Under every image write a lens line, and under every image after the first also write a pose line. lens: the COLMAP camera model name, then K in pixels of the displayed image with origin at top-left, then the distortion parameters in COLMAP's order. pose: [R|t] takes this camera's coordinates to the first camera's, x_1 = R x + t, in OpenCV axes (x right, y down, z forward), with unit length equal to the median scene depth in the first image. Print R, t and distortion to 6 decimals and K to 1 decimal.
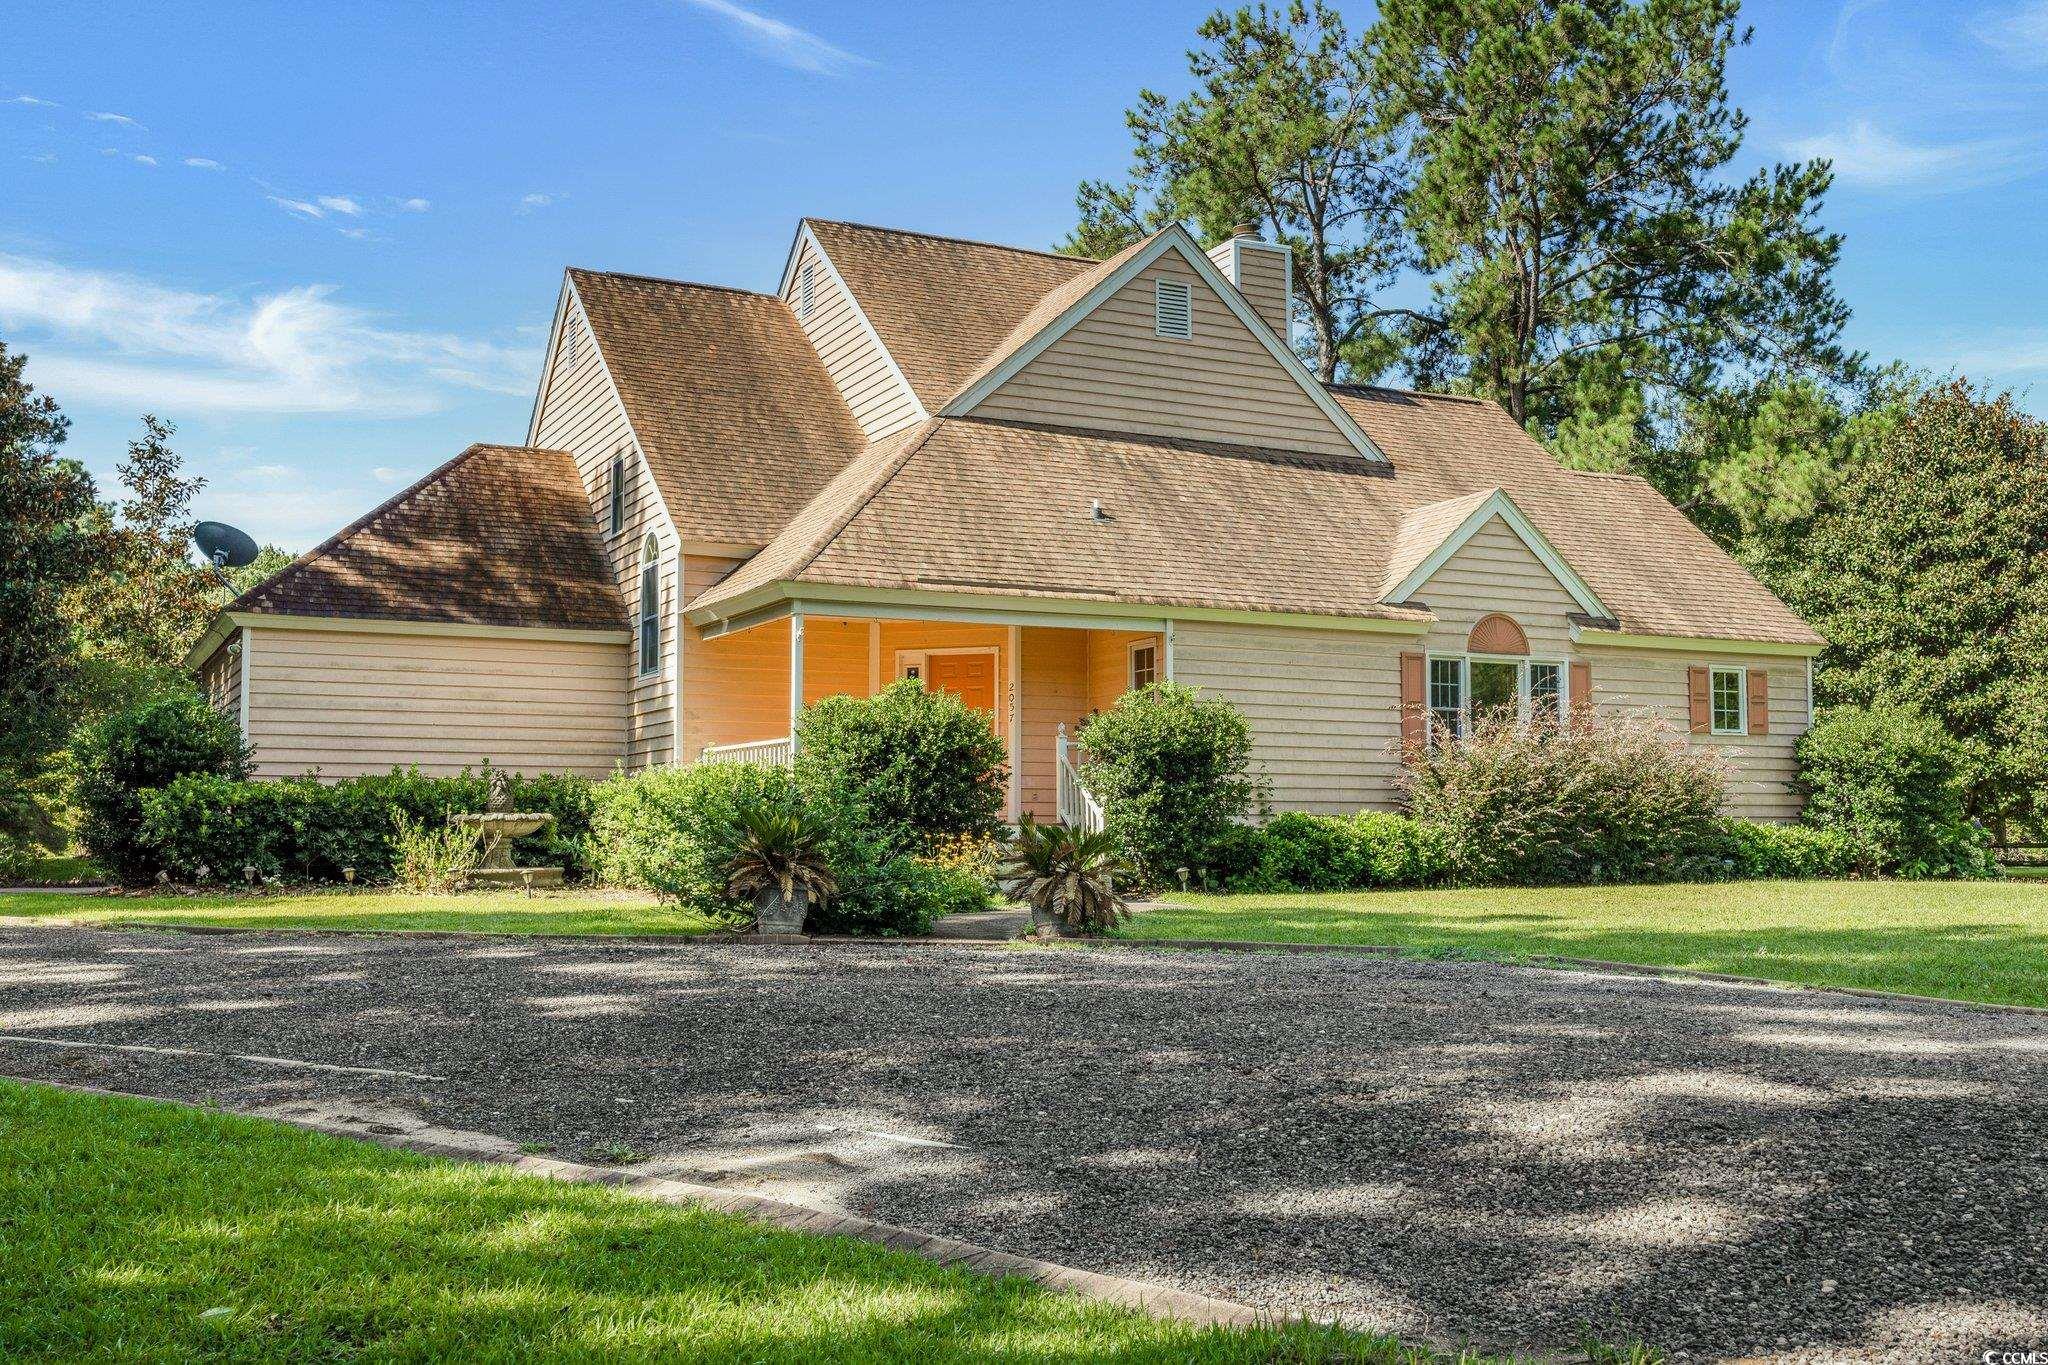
lens RADIAL K [[1936.2, 0, 1024.0], [0, 1936.2, 682.5], [0, 0, 1]] dist [0.005751, 0.002610]
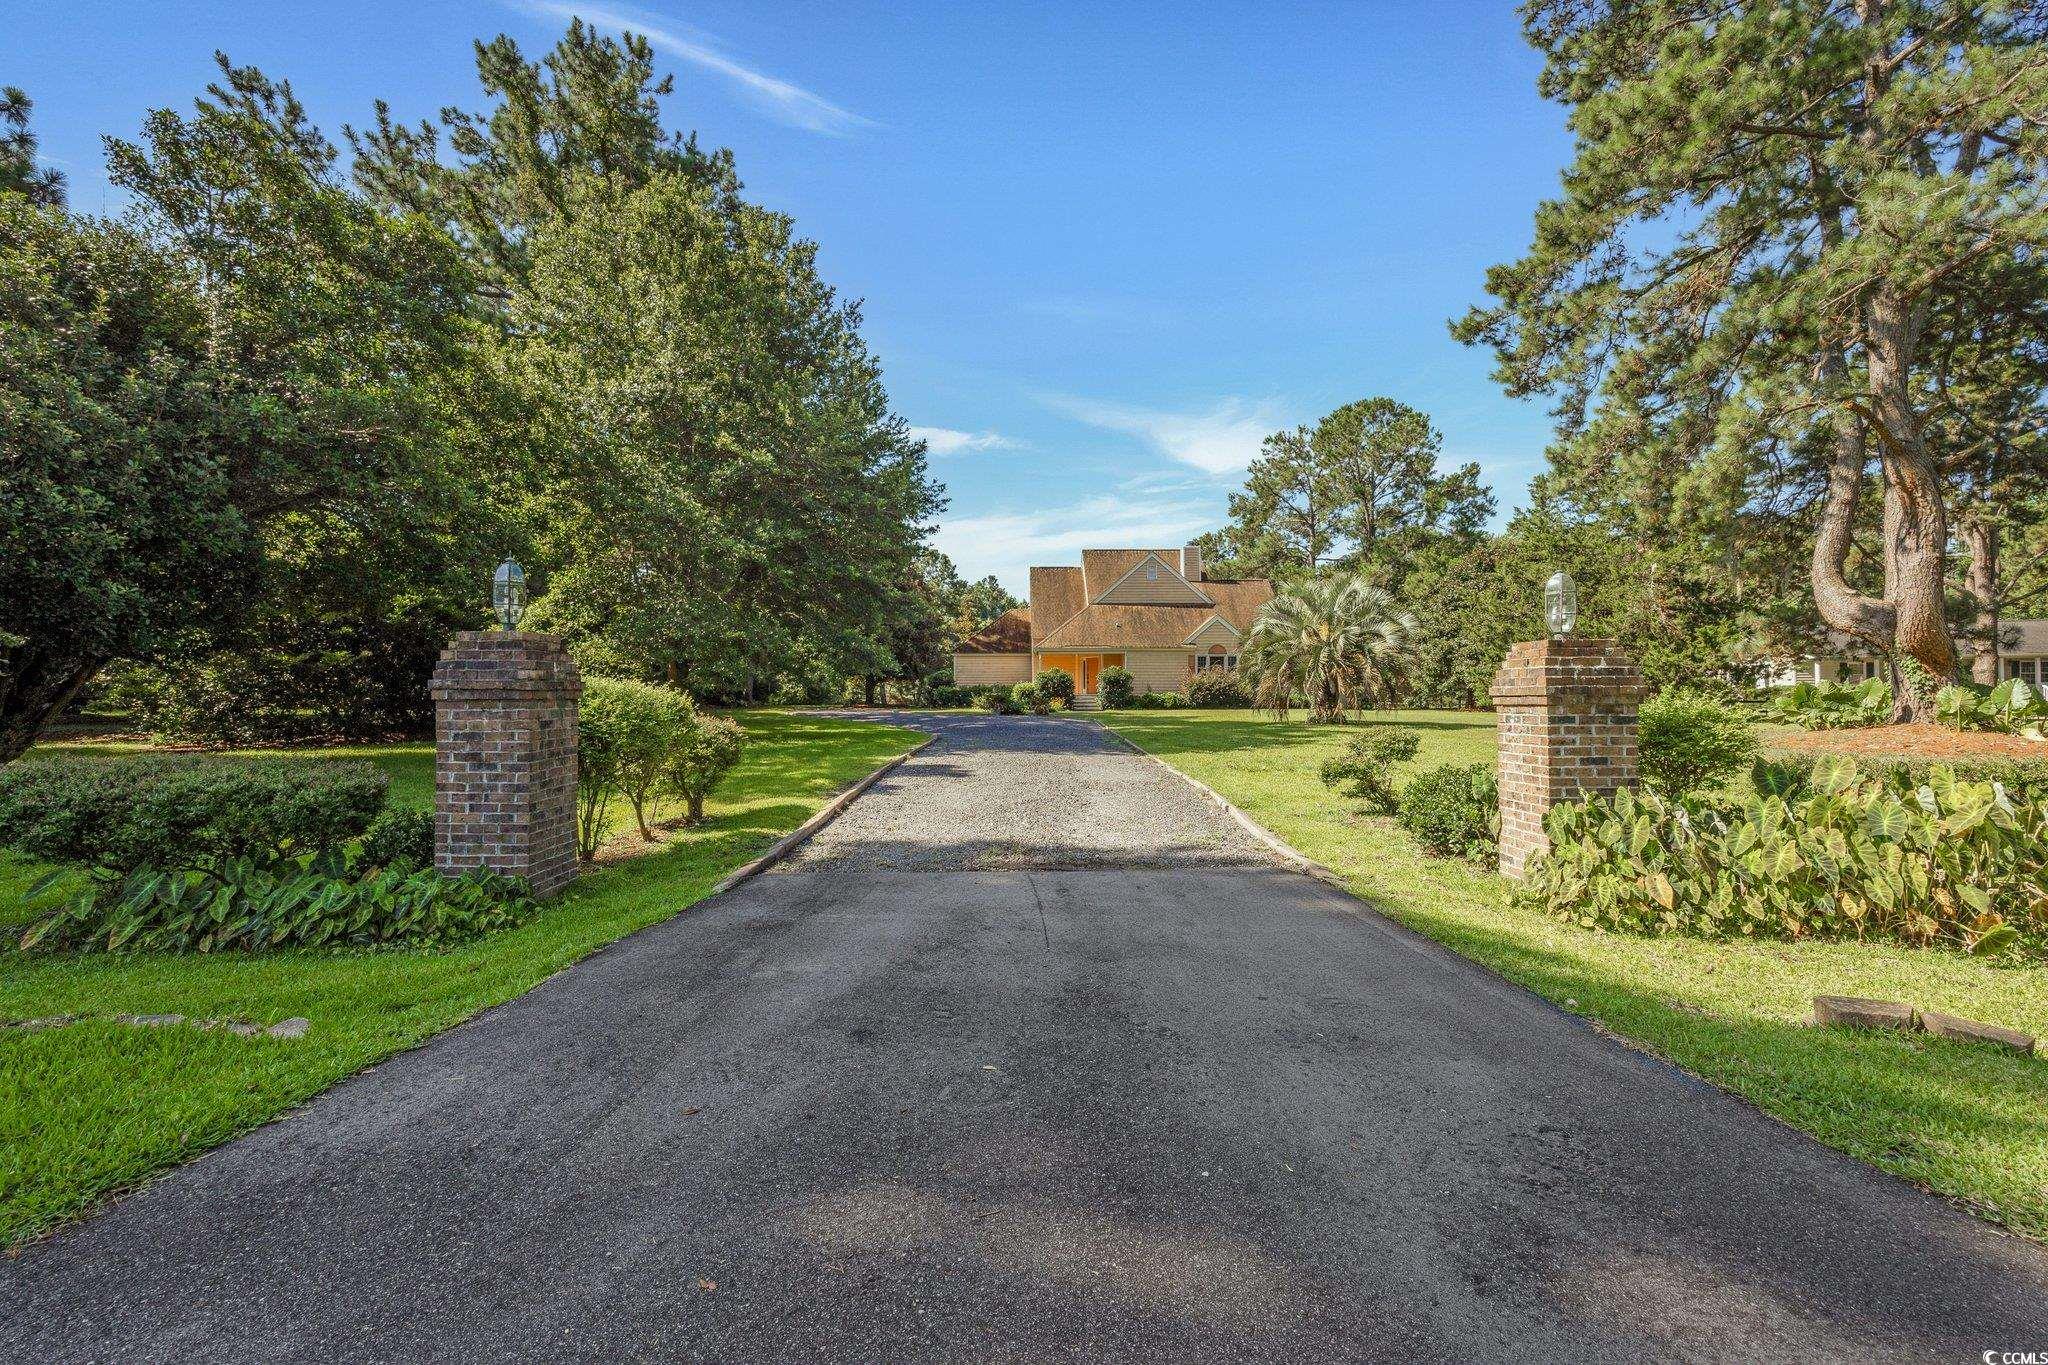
lens RADIAL K [[808.6, 0, 1024.0], [0, 808.6, 682.5], [0, 0, 1]] dist [-0.000170, -0.000025]
pose [[0.894024, -0.008318, -0.447941, 0.658807], [0.037028, 0.997779, 0.055376, -0.066219], [0.446486, -0.066094, 0.892347, -0.754434]]
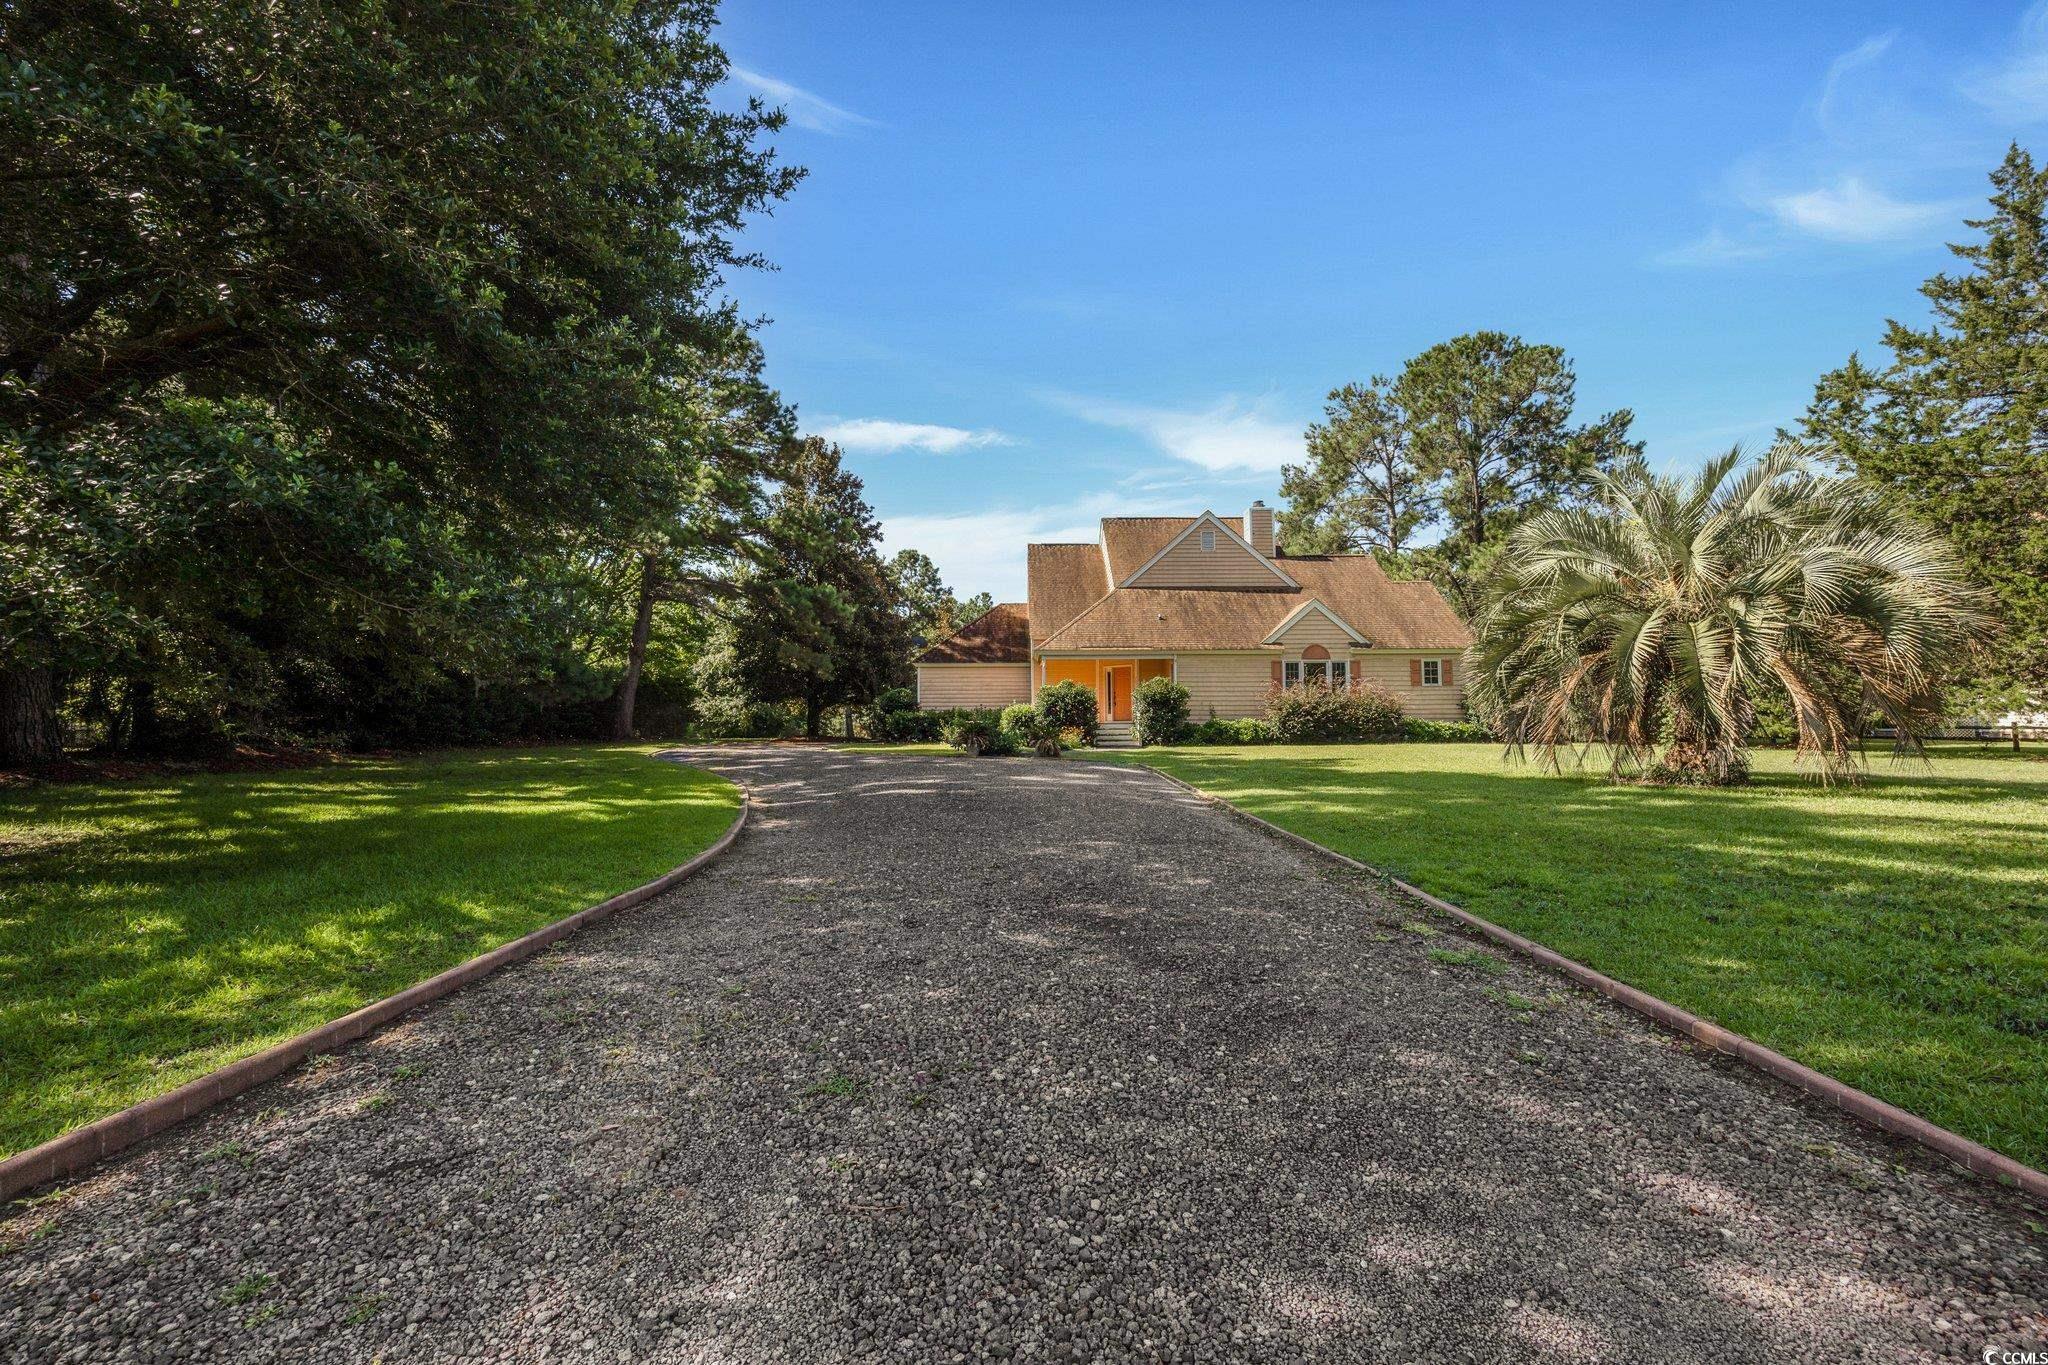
lens RADIAL K [[808.6, 0, 1024.0], [0, 808.6, 682.5], [0, 0, 1]] dist [-0.000170, -0.000025]
pose [[0.895182, -0.026882, -0.444890, 0.385803], [0.039372, 0.999047, 0.018857, -0.019973], [0.443959, -0.034396, 0.895387, -0.203151]]
